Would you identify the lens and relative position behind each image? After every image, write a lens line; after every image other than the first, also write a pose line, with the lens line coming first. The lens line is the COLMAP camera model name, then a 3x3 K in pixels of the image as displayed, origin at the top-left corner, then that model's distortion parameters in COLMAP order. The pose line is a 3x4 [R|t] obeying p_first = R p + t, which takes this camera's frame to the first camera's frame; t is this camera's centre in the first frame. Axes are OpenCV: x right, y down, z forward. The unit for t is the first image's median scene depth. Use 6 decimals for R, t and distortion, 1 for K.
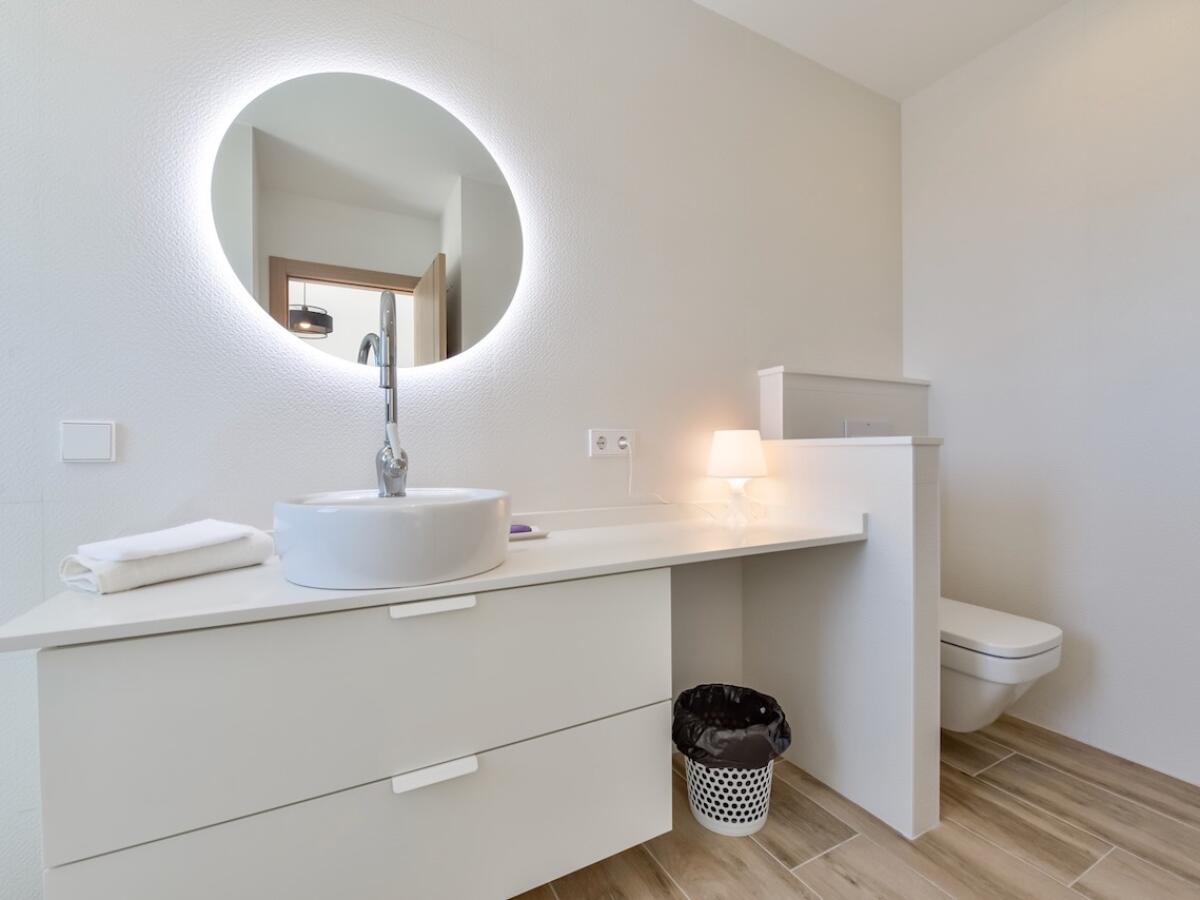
lens RADIAL K [[536.0, 0, 600.0], [0, 536.0, 450.0], [0, 0, 1]] dist [-0.004141, -0.001544]
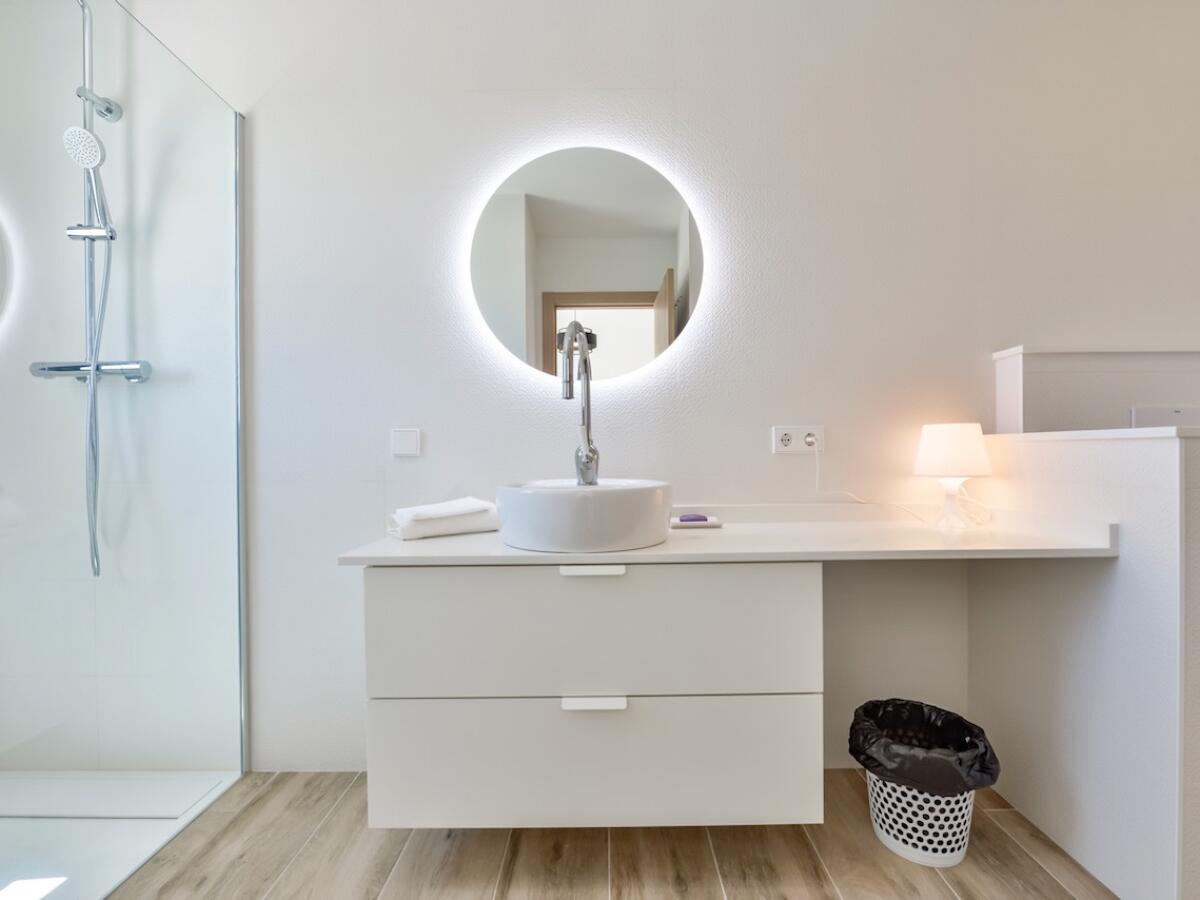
lens RADIAL K [[536.0, 0, 600.0], [0, 536.0, 450.0], [0, 0, 1]] dist [-0.004141, -0.001544]
pose [[0.879746, -0.002762, -0.475436, 0.210670], [0.003792, 0.999992, 0.001209, 0.004233], [0.475429, -0.002867, 0.879749, -0.070714]]
